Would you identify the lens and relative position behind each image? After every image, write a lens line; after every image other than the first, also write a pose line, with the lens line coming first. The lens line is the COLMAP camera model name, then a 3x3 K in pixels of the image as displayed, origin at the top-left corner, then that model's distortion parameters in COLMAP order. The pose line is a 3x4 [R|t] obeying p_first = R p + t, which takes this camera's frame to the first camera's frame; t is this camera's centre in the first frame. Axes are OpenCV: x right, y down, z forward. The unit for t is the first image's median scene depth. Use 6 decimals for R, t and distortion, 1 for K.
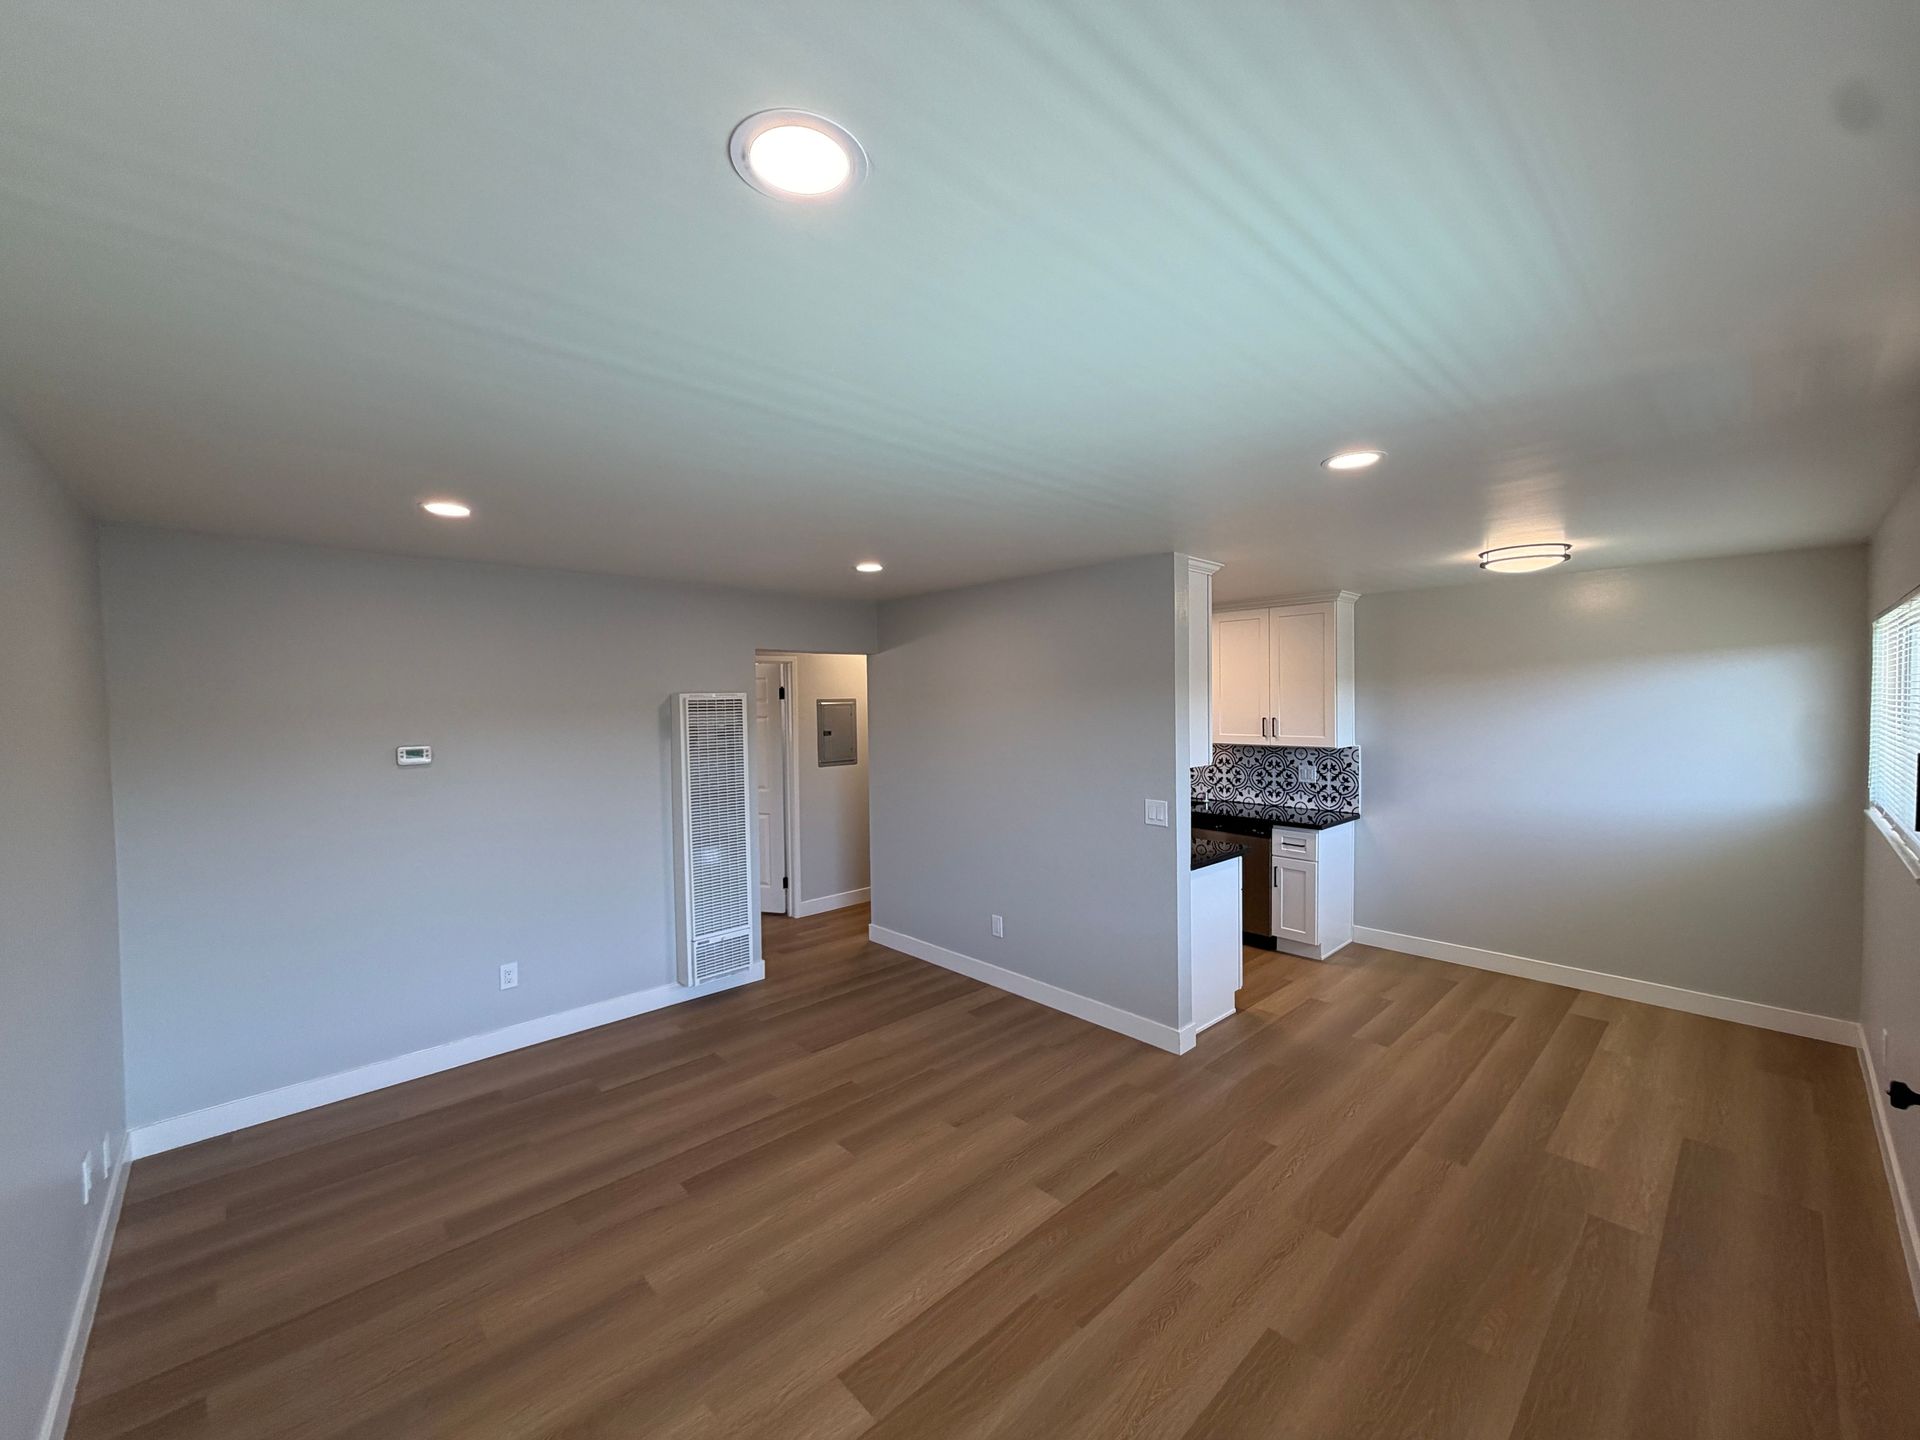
lens RADIAL K [[766.1, 0, 969.0], [0, 766.1, 719.6], [0, 0, 1]] dist [0.001231, -0.000378]
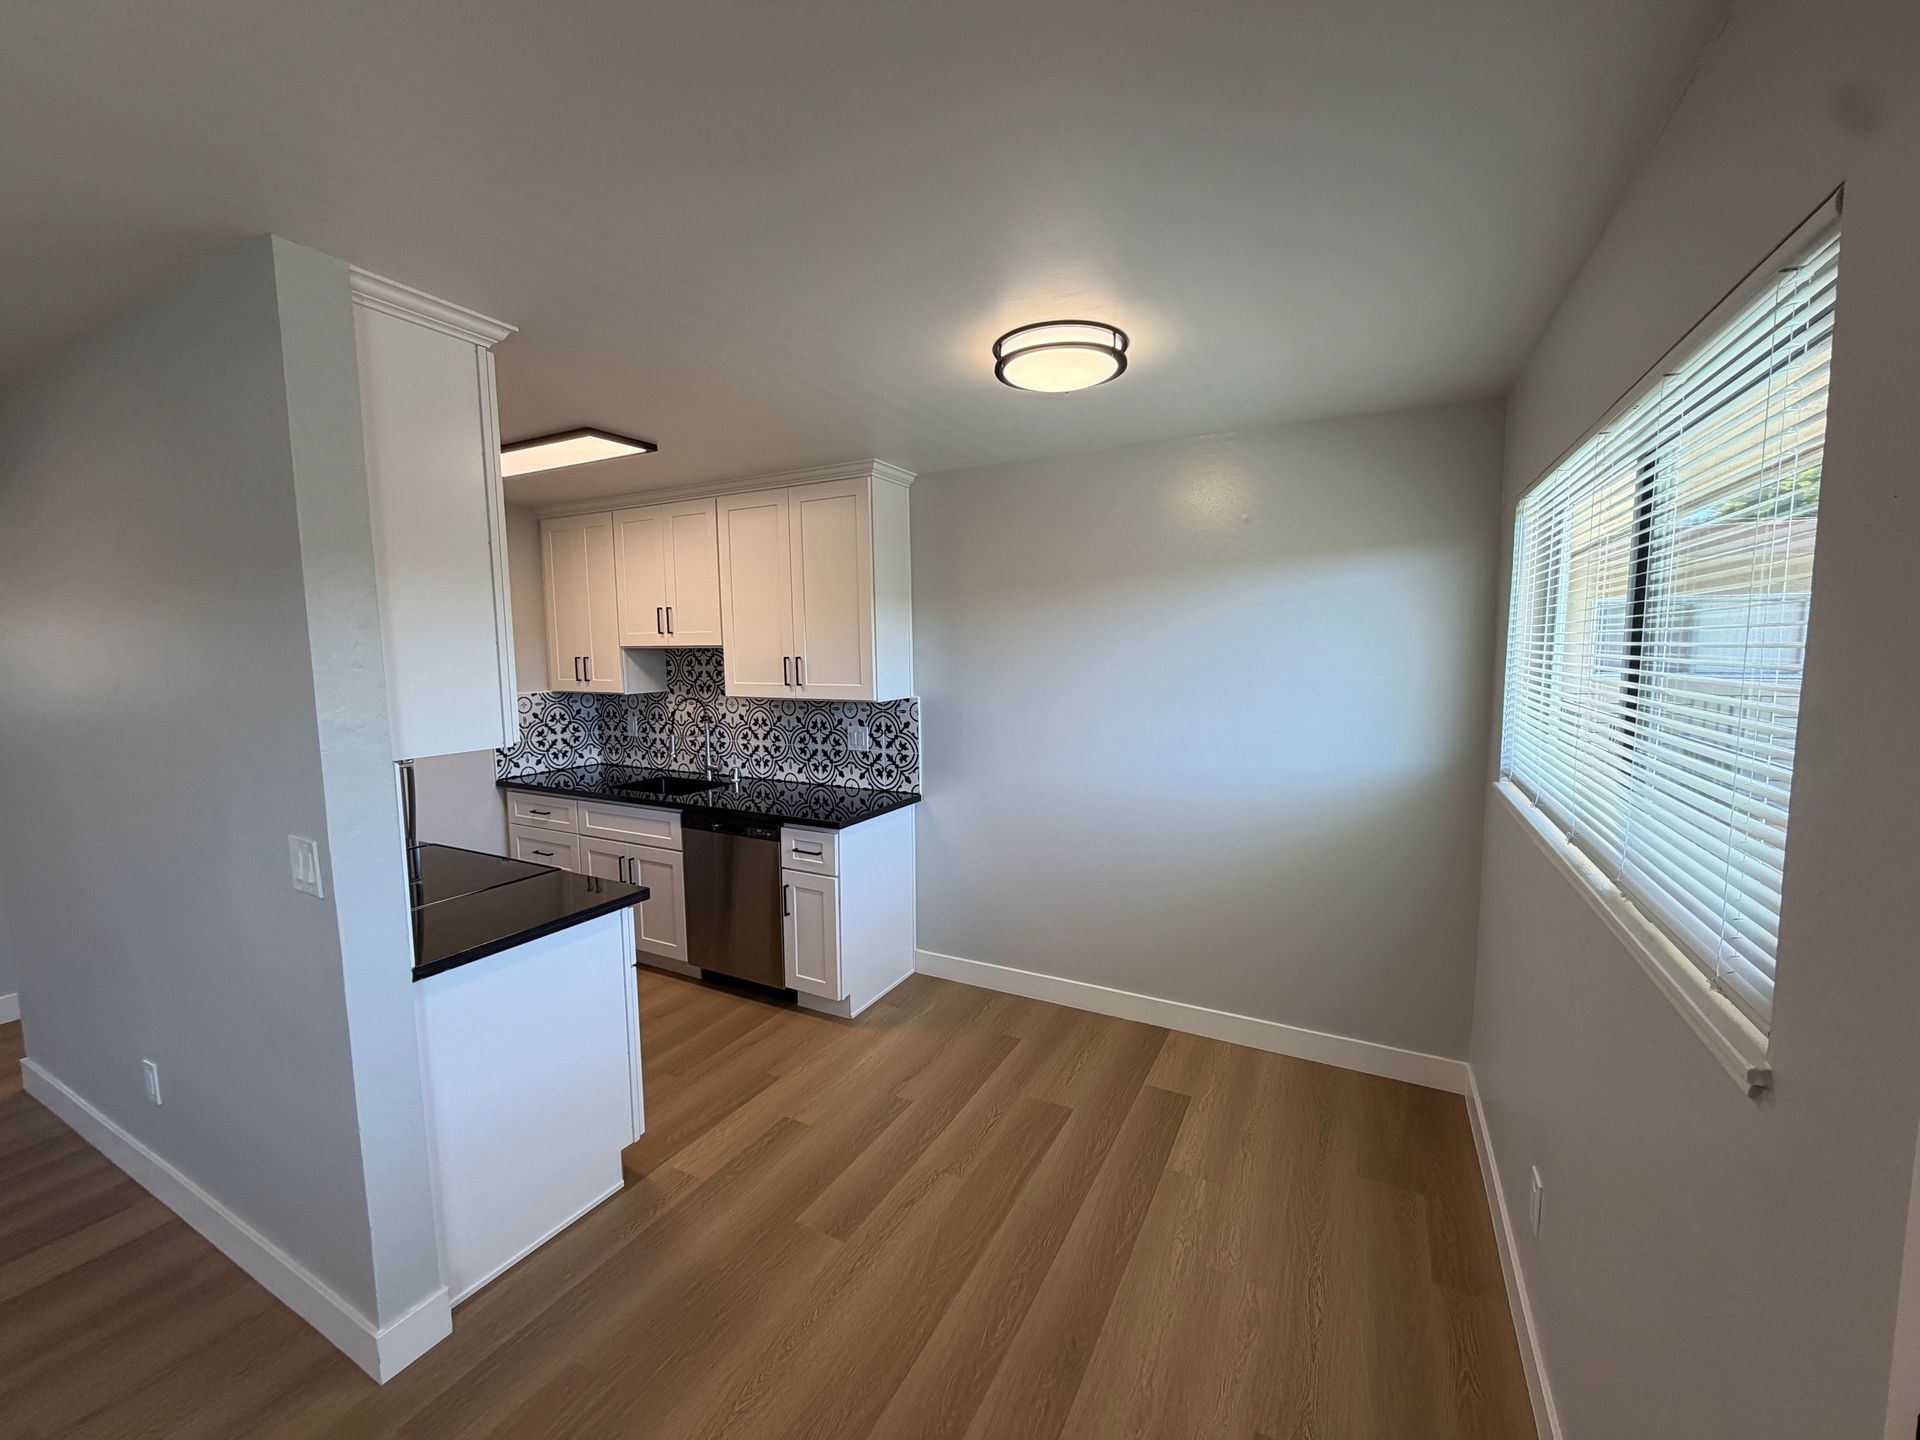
lens RADIAL K [[766.1, 0, 965.4], [0, 766.1, 719.9], [0, 0, 1]] dist [0.001231, -0.000378]
pose [[0.947107, -0.028837, 0.319620, 0.346426], [0.007213, 0.997616, 0.068632, 0.008058], [-0.320837, -0.062696, 0.945057, 0.350257]]
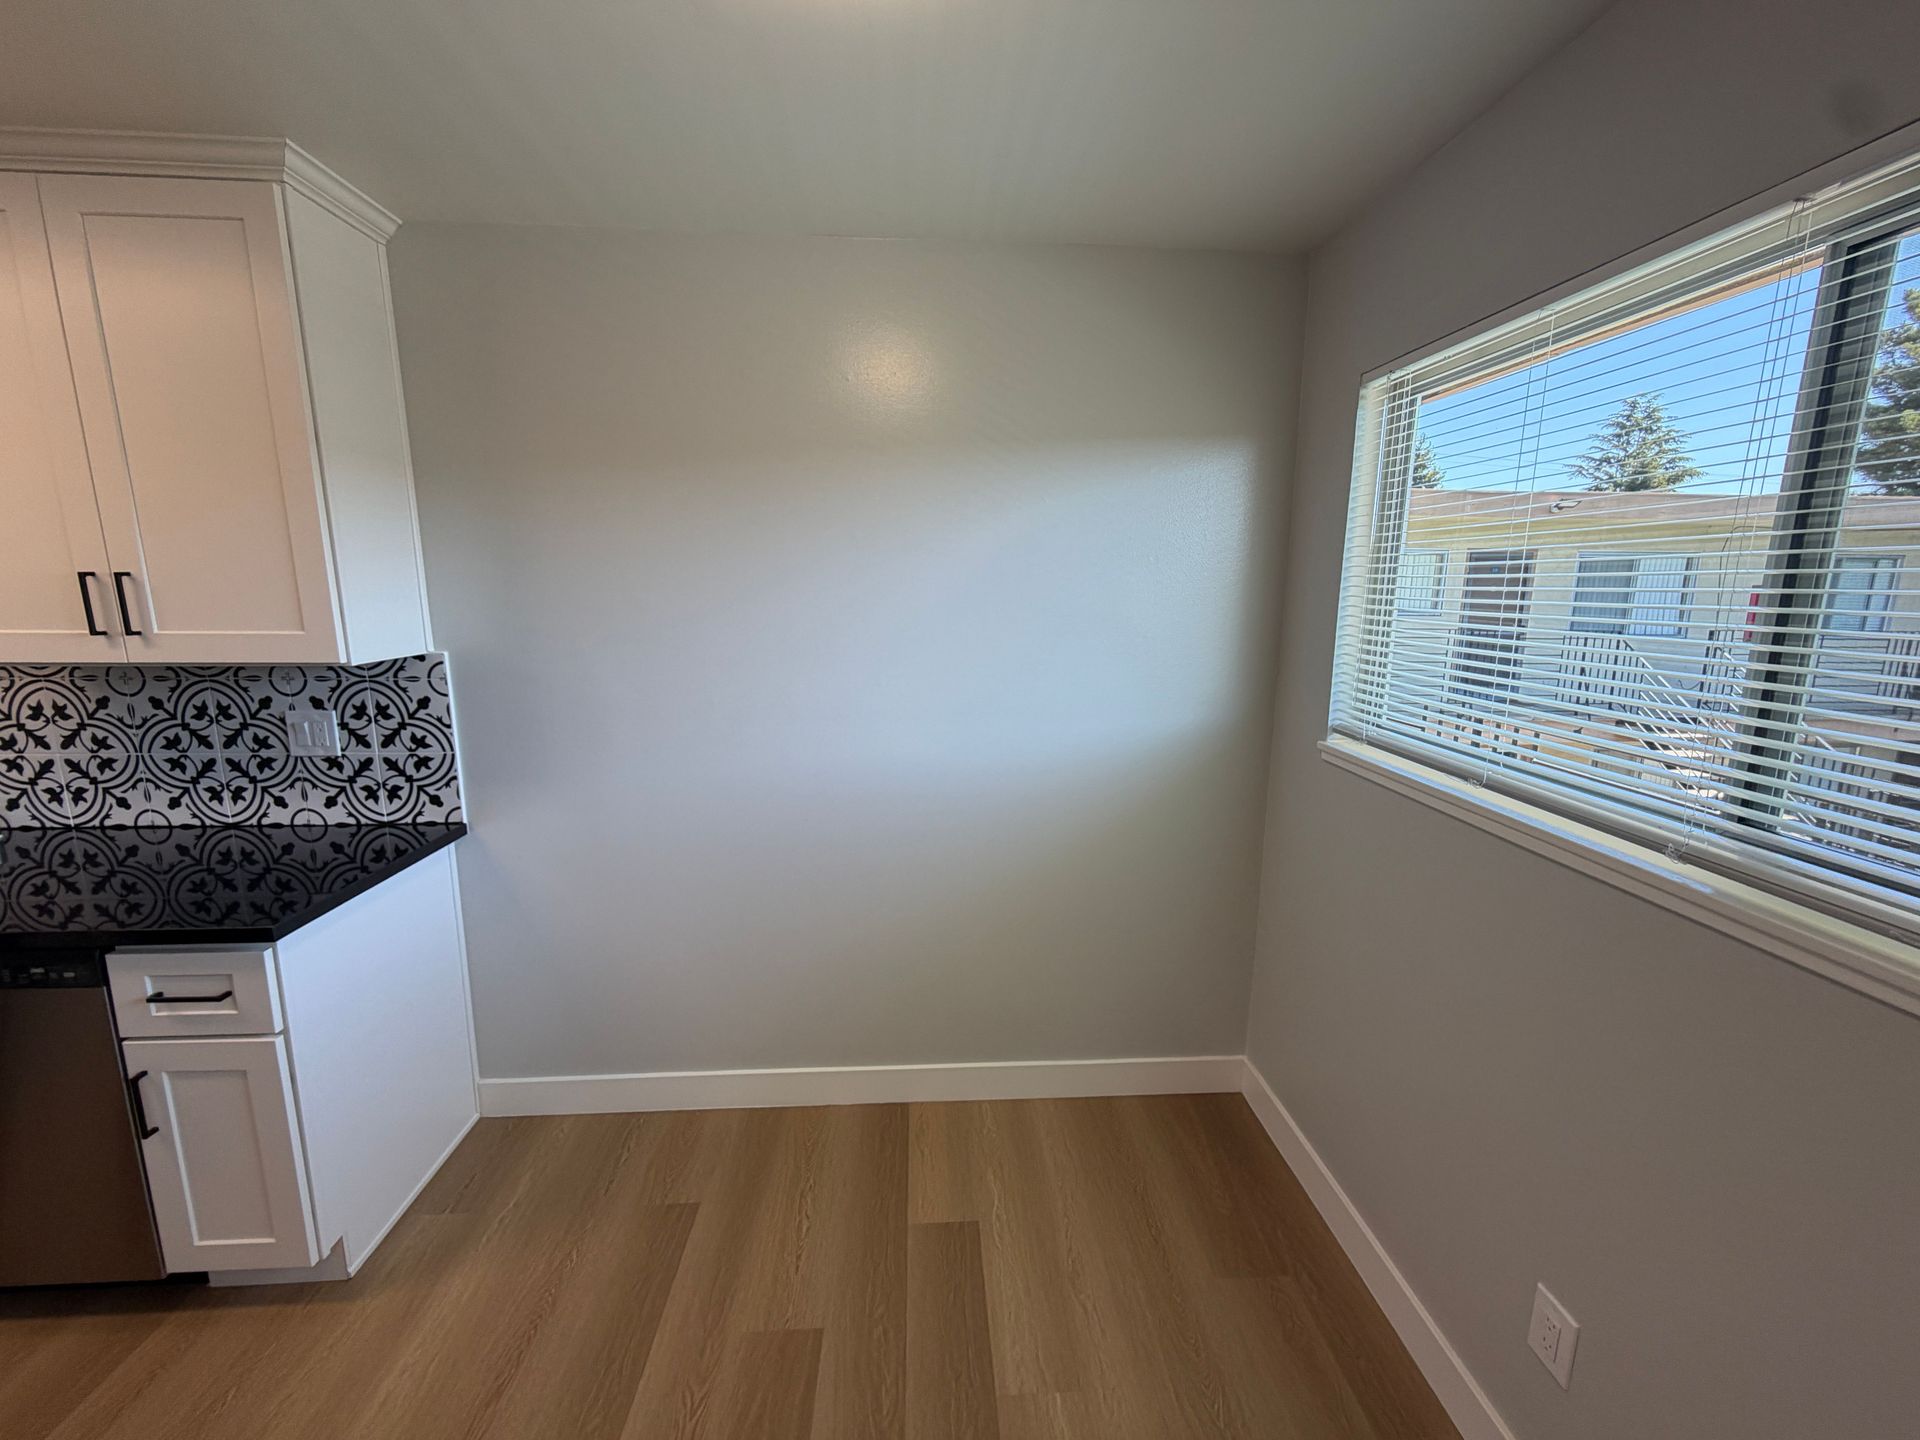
lens RADIAL K [[766.1, 0, 964.8], [0, 766.1, 718.2], [0, 0, 1]] dist [0.001231, -0.000378]
pose [[0.640899, -0.117659, 0.758555, 0.403303], [0.005034, 0.988806, 0.149119, 0.011874], [-0.767609, -0.091752, 0.634317, 0.586854]]
